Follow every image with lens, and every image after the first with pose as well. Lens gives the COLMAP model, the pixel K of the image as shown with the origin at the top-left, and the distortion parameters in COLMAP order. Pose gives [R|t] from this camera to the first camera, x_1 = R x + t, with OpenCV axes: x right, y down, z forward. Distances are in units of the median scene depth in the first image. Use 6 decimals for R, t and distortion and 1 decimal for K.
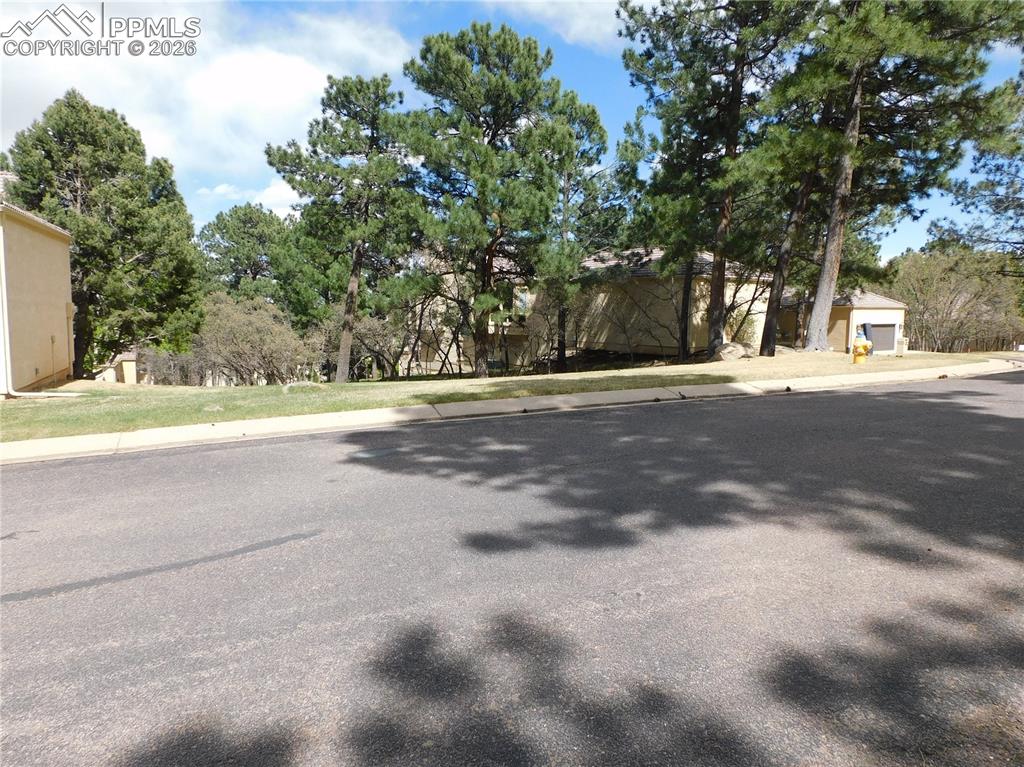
lens RADIAL K [[702.5, 0, 512.0], [0, 702.5, 383.5], [0, 0, 1]] dist [-0.004888, -0.001025]
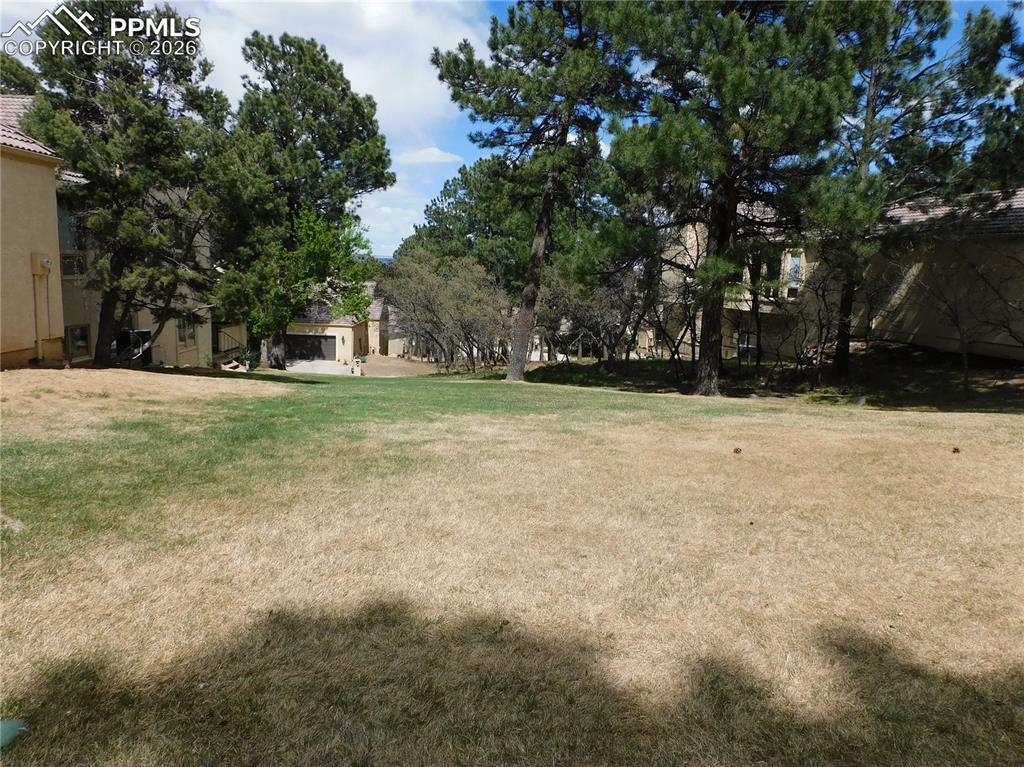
lens RADIAL K [[740.5, 0, 512.0], [0, 740.5, 383.5], [0, 0, 1]] dist [-0.001177, -0.000795]
pose [[0.933457, 0.077083, -0.350310, 0.027724], [-0.063022, 0.996689, 0.051381, -0.026974], [0.353110, -0.025885, 0.935224, 0.238340]]
